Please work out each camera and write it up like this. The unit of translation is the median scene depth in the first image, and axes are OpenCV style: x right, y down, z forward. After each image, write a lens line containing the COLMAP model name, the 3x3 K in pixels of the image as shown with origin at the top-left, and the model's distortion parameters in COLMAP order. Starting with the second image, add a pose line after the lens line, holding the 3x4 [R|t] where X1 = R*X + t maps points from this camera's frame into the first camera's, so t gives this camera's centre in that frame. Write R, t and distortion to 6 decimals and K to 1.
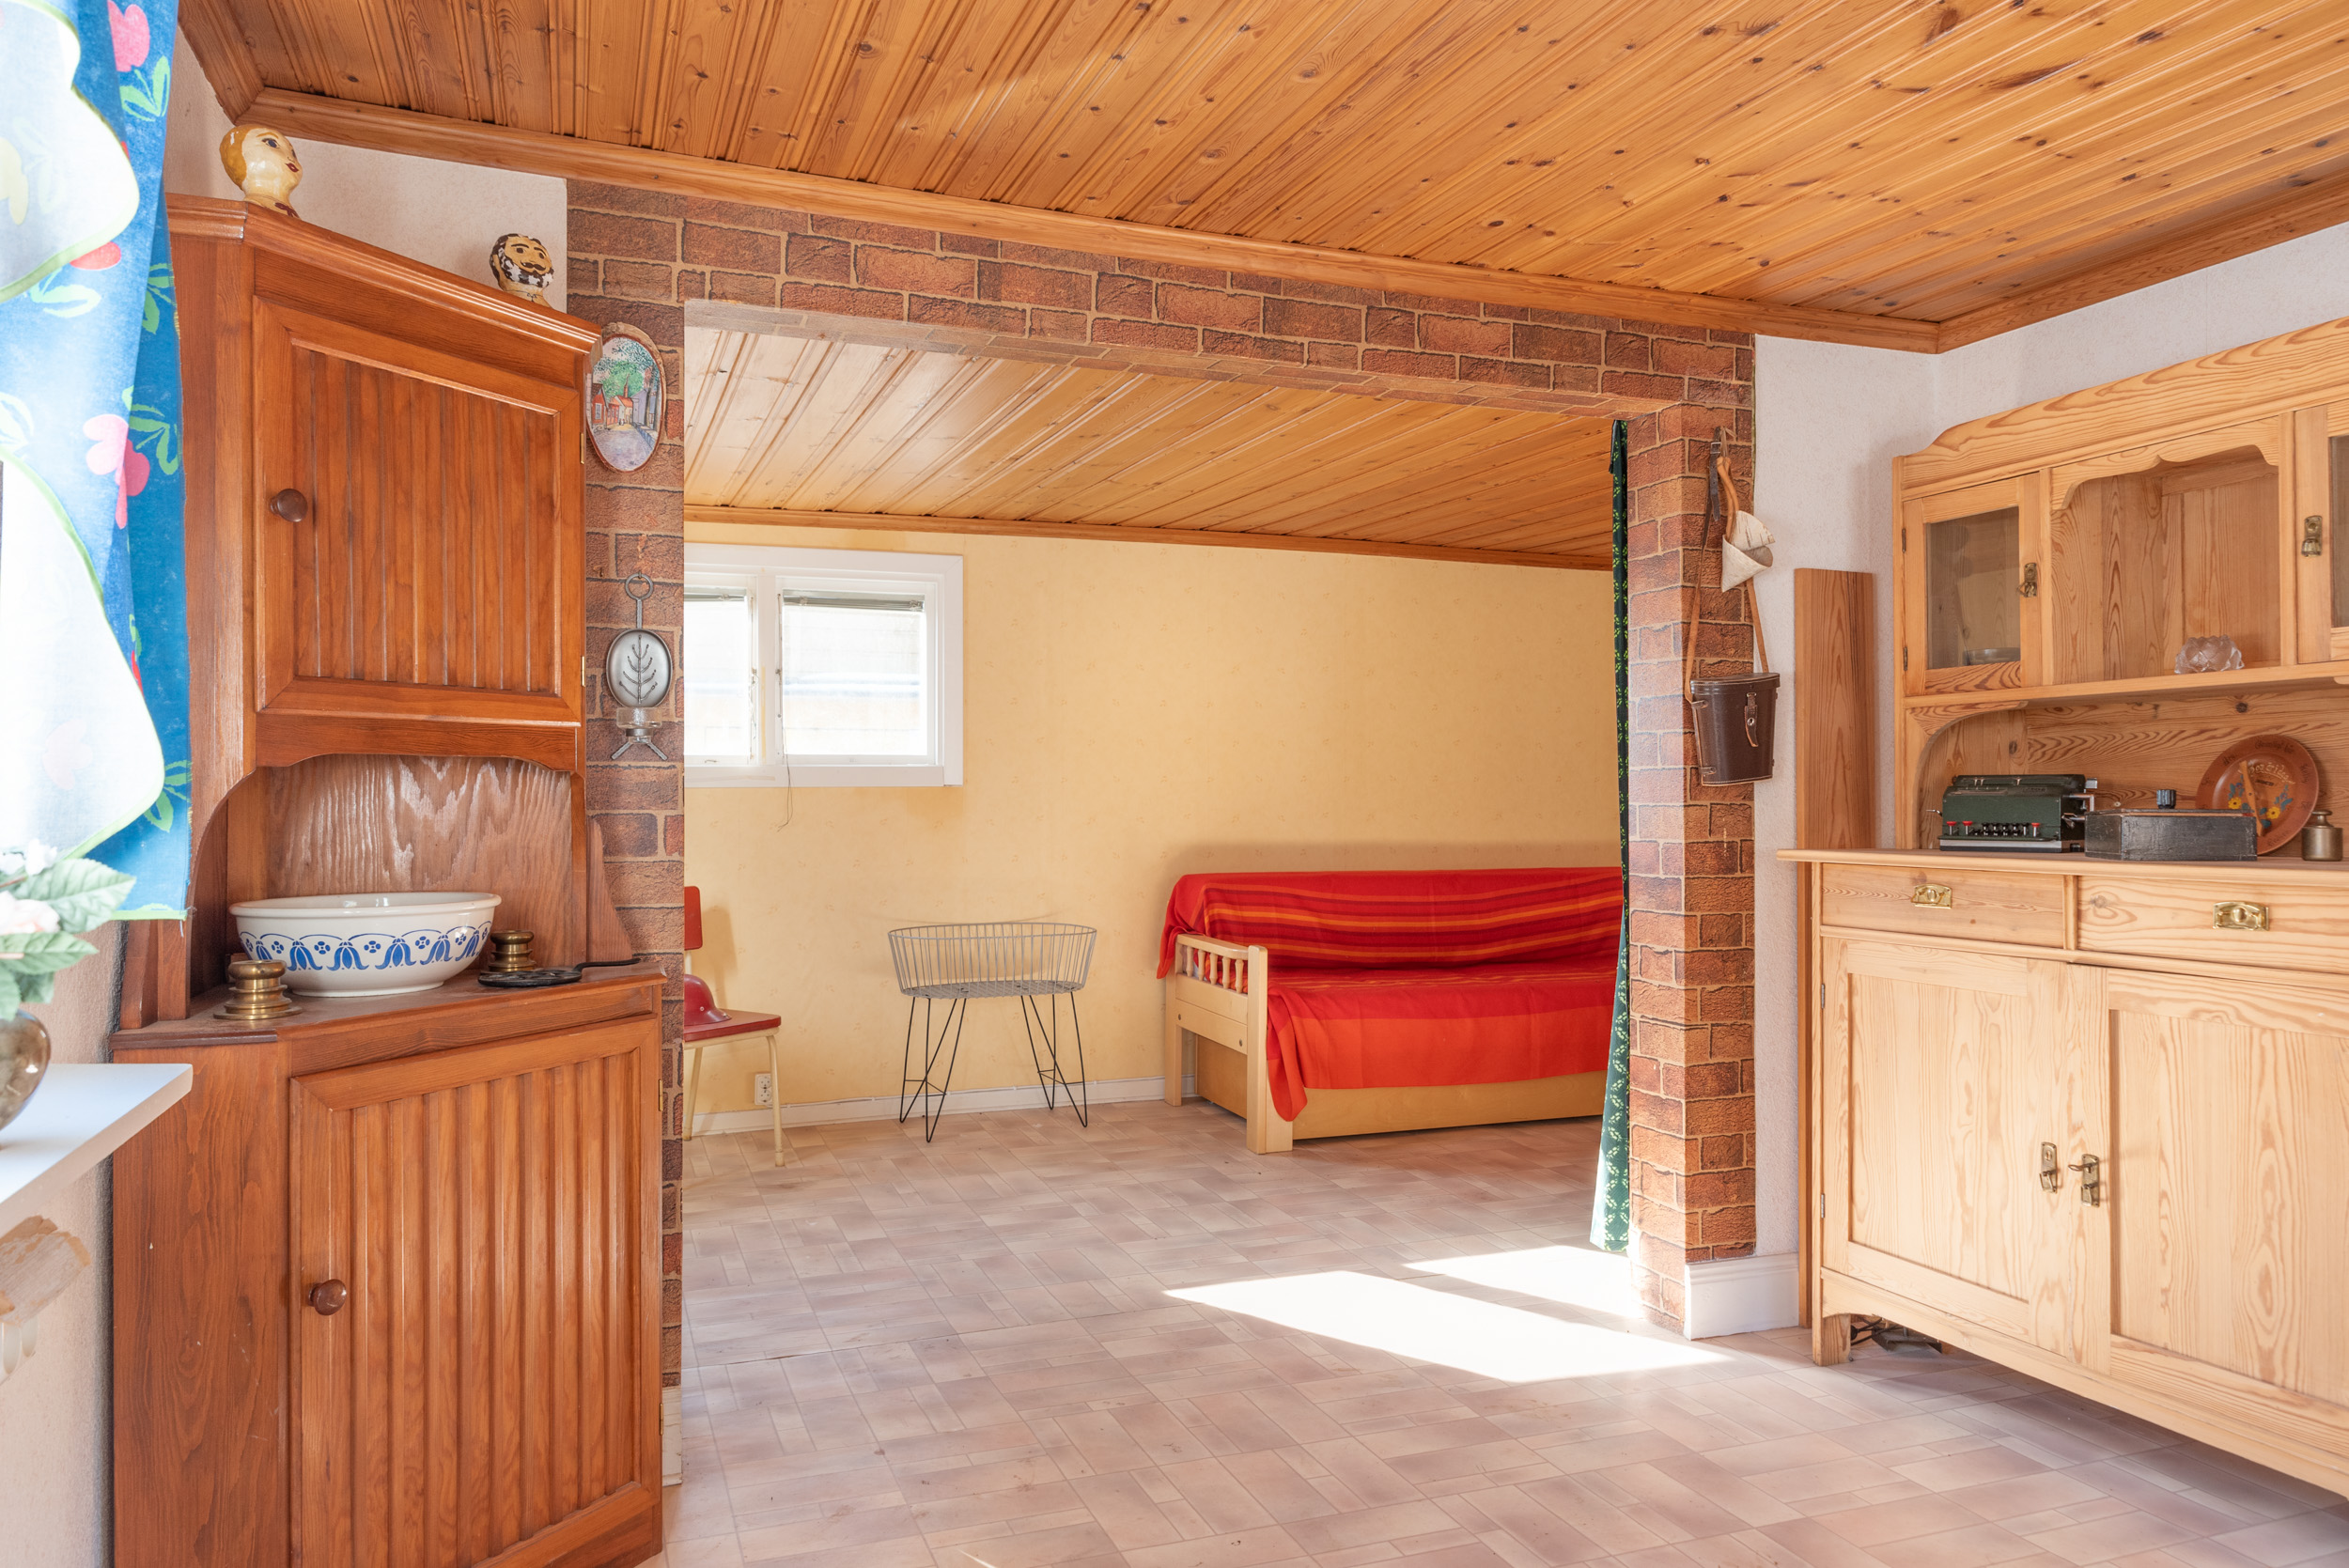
lens RADIAL K [[1563.8, 0, 1104.1], [0, 1563.8, 773.4], [0, 0, 1]] dist [-0.007639, -0.000880]
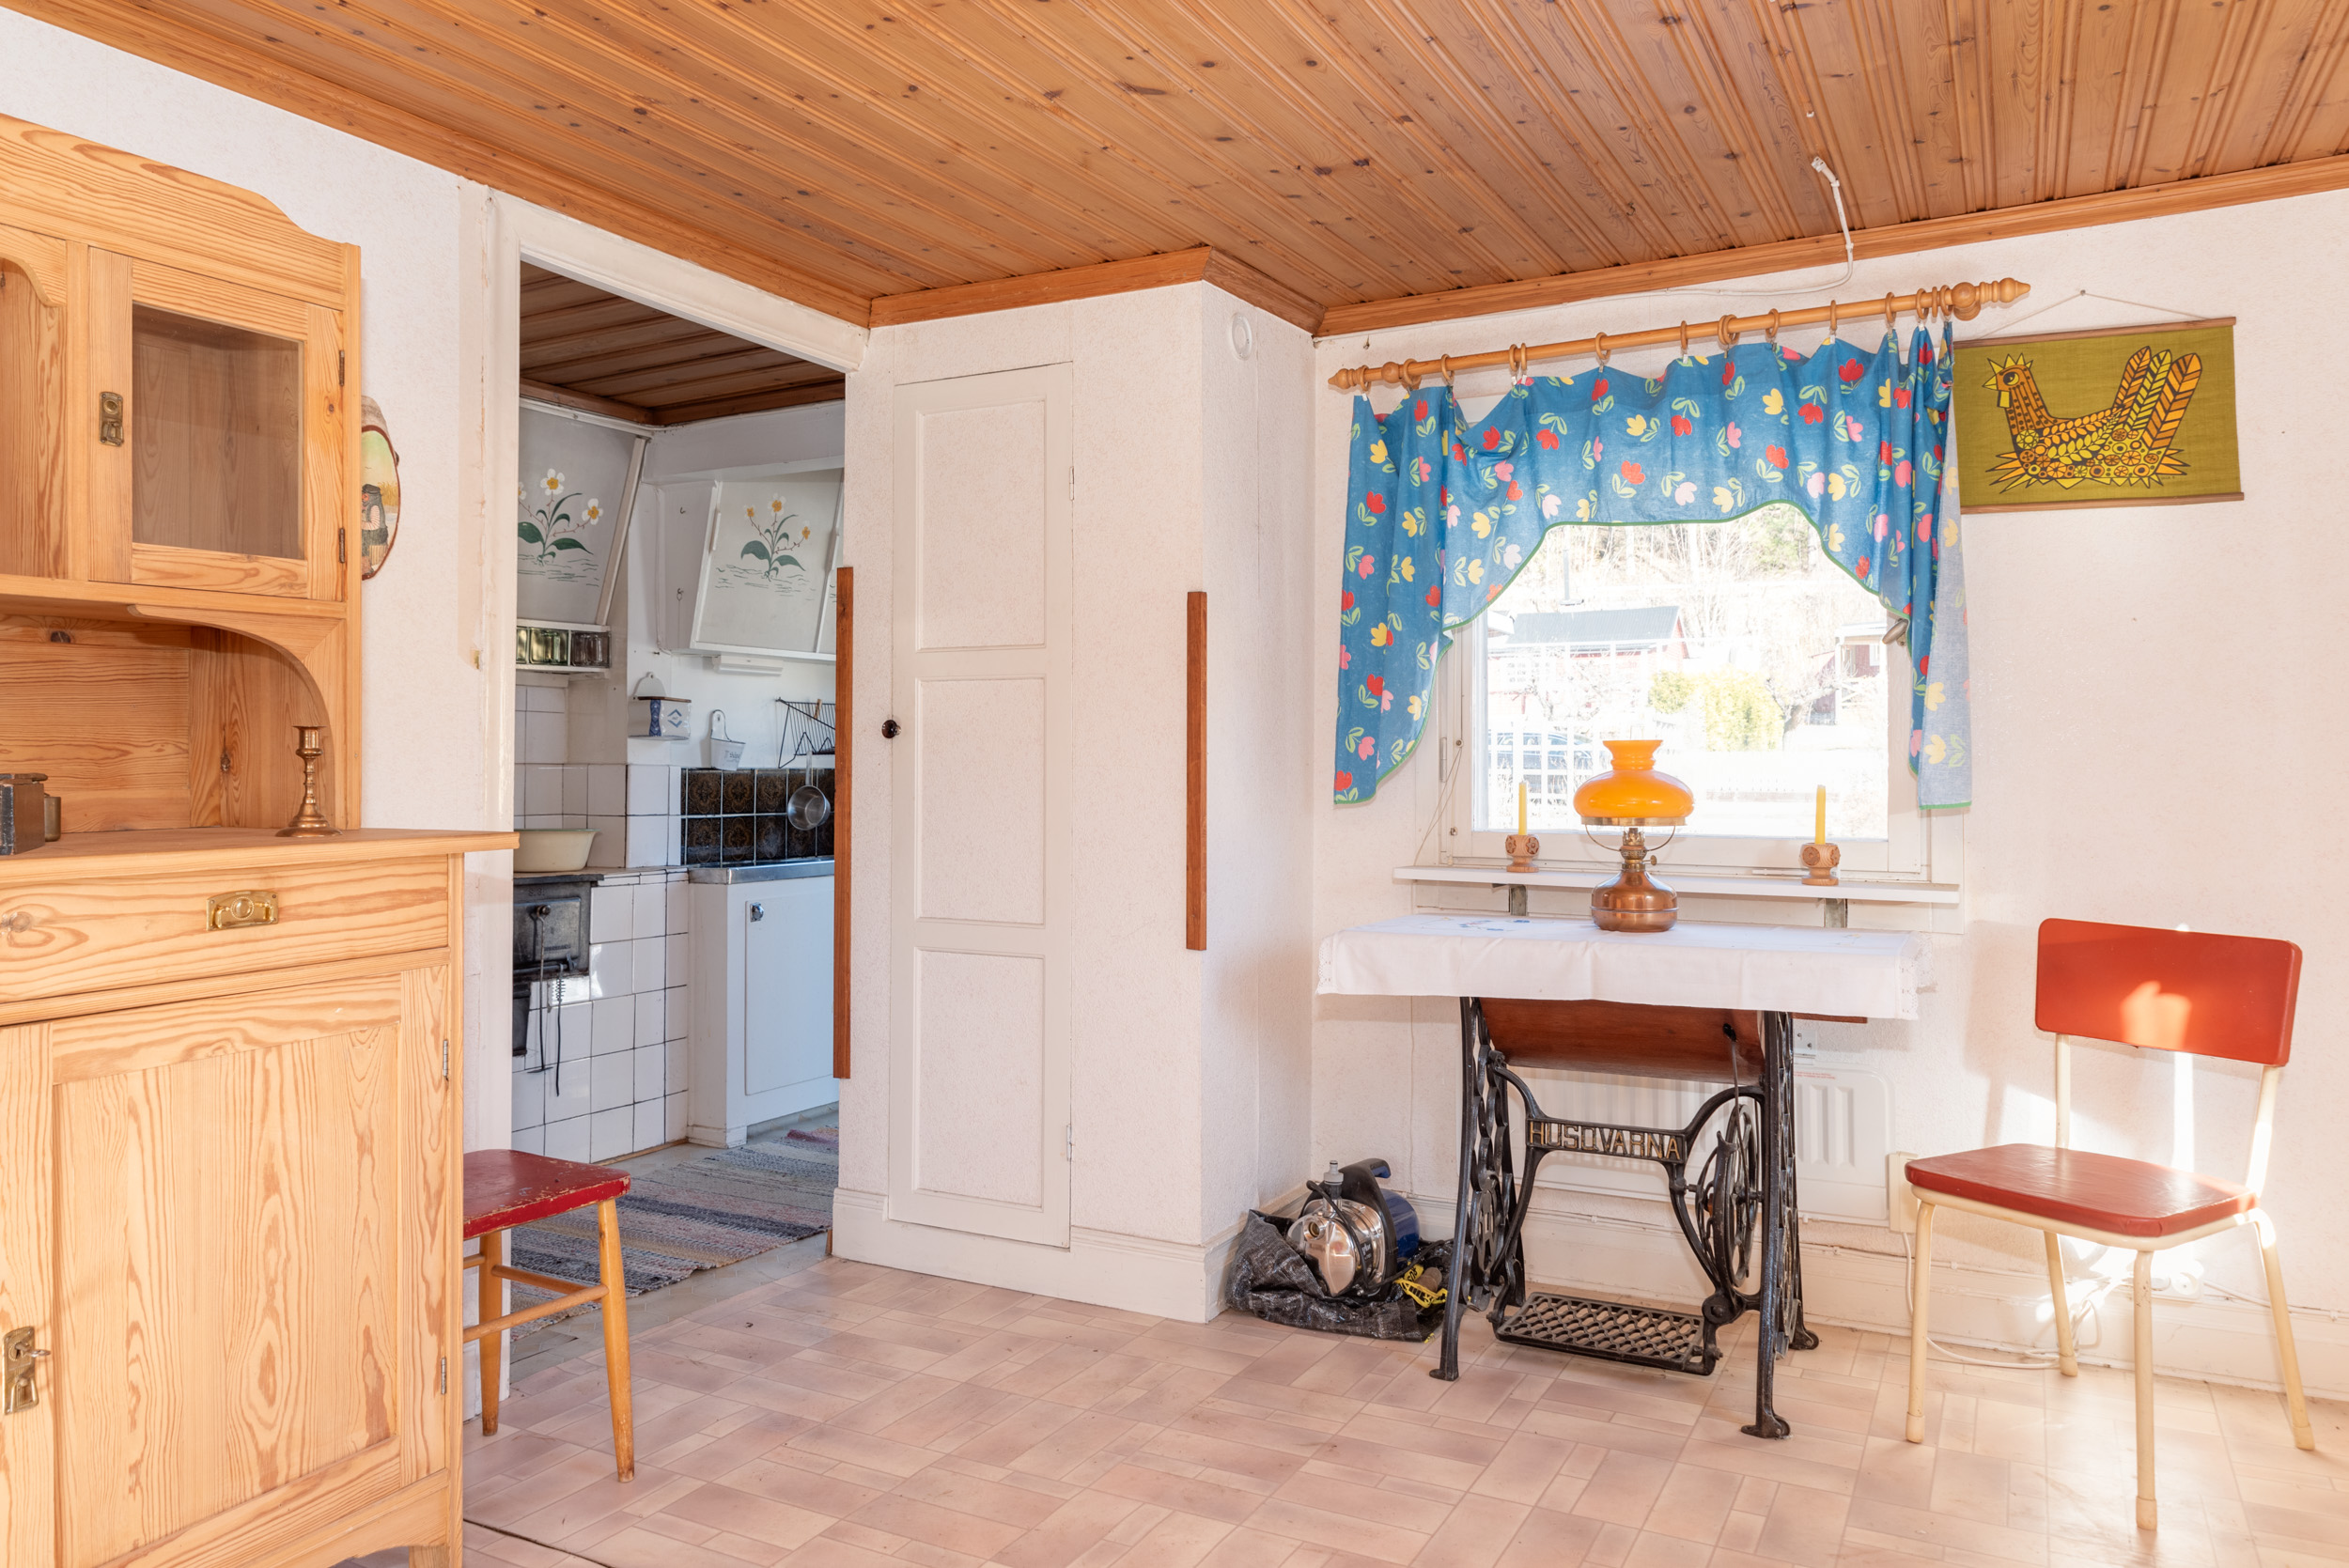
lens RADIAL K [[1611.1, 0, 1166.6], [0, 1611.1, 743.4], [0, 0, 1]] dist [0.003260, 0.002529]
pose [[-0.687263, 0.009380, 0.726348, -0.164452], [-0.008806, 0.999736, -0.021242, 0.020990], [-0.726355, -0.020995, -0.686999, 1.178881]]
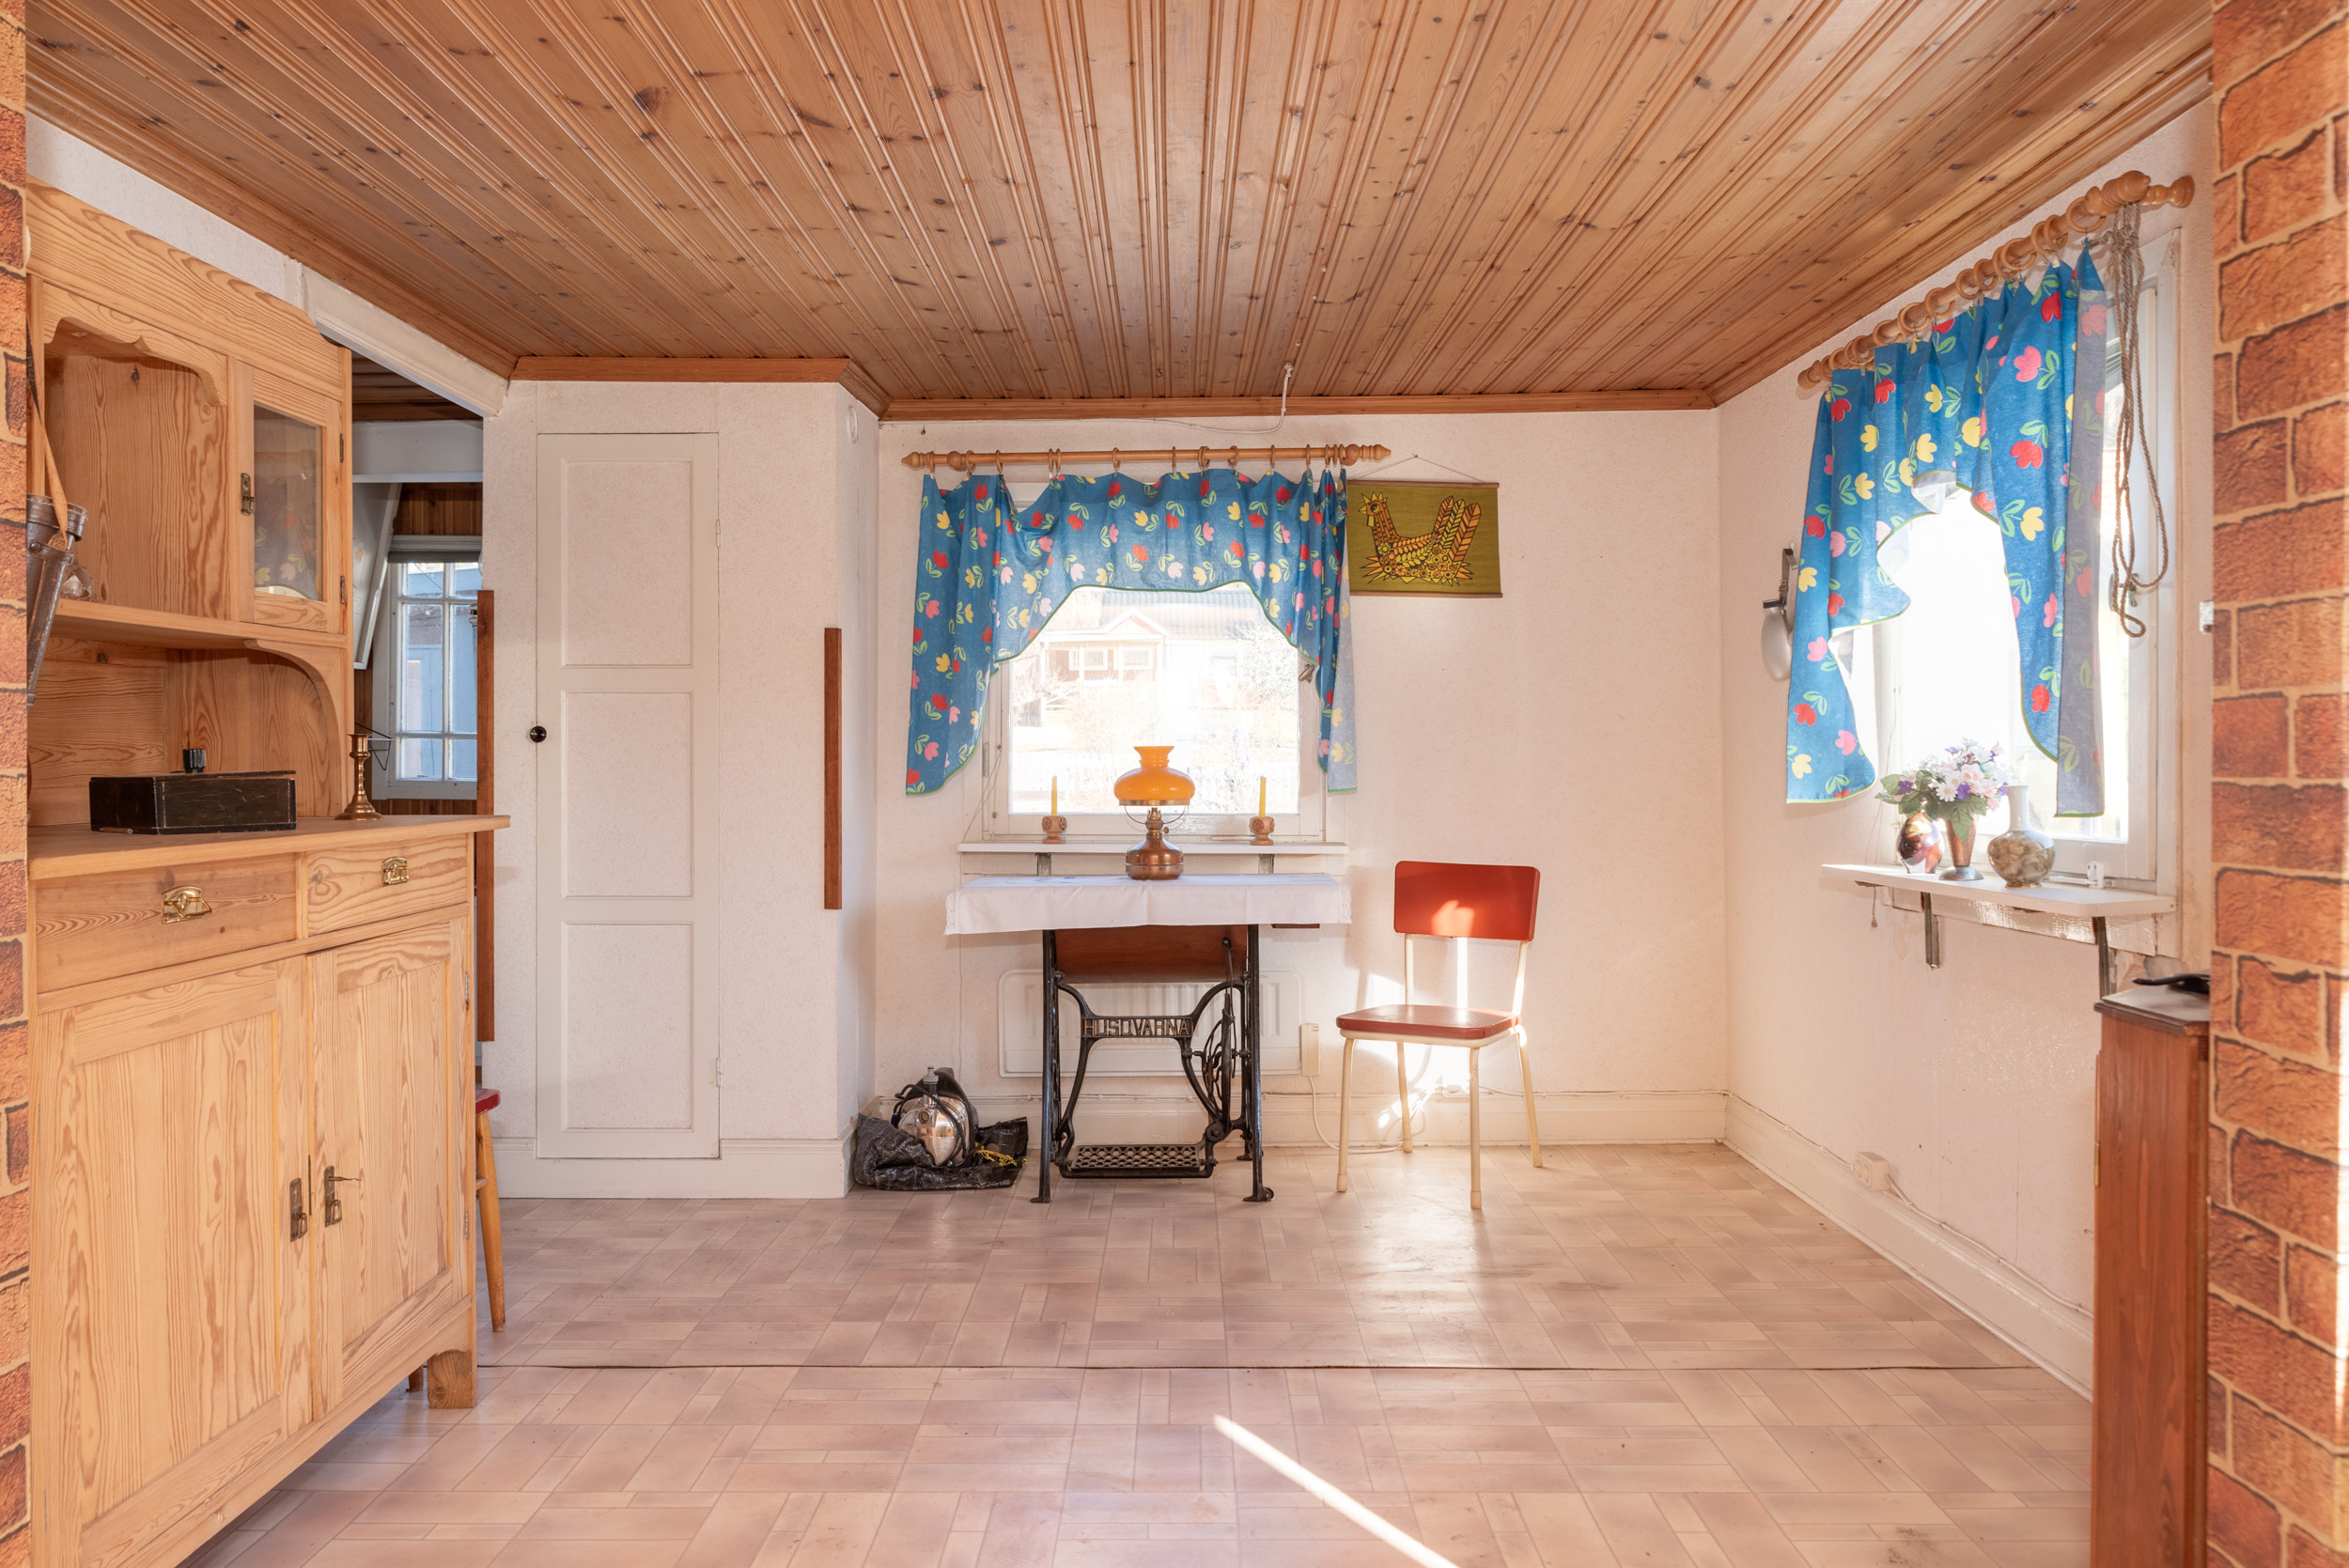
lens RADIAL K [[1690.2, 0, 1174.5], [0, 1690.2, 784.0], [0, 0, 1]] dist [-0.000408, 0.001464]
pose [[-0.945375, -0.001048, 0.325984, -0.131805], [-0.001108, 0.999999, 0.000001, 0.031205], [-0.325984, -0.000360, -0.945375, 1.841677]]
